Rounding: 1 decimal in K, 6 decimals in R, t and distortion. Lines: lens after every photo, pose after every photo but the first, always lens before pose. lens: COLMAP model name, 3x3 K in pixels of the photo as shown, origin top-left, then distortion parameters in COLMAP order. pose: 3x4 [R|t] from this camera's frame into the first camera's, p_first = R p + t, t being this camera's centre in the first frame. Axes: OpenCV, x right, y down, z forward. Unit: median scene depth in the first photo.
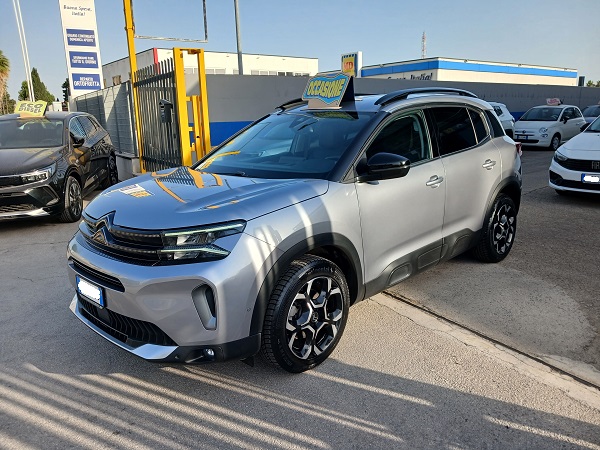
lens RADIAL K [[477.1, 0, 309.7], [0, 477.1, 235.9], [0, 0, 1]] dist [0.005620, -0.007586]
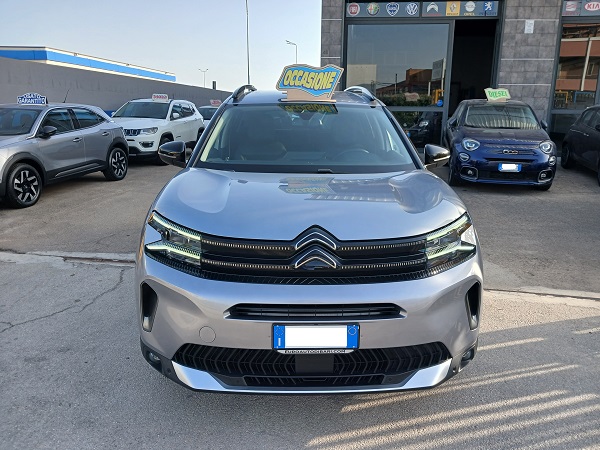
lens RADIAL K [[477.1, 0, 309.7], [0, 477.1, 235.9], [0, 0, 1]] dist [0.005620, -0.007586]
pose [[0.693122, -0.151423, 0.704736, -0.931192], [0.150062, 0.986577, 0.064392, -0.084310], [-0.705028, 0.061123, 0.706541, 0.468966]]
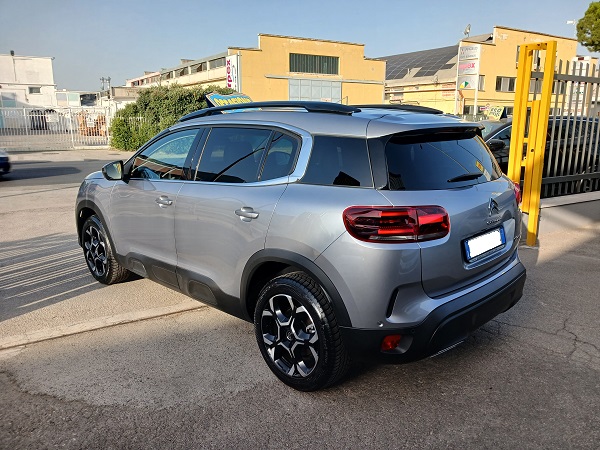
lens RADIAL K [[477.1, 0, 309.7], [0, 477.1, 235.9], [0, 0, 1]] dist [0.005620, -0.007586]
pose [[-0.011746, 0.264137, -0.964414, 1.601218], [-0.248787, 0.933379, 0.258667, -0.494706], [0.968487, 0.242972, 0.054750, 1.628338]]
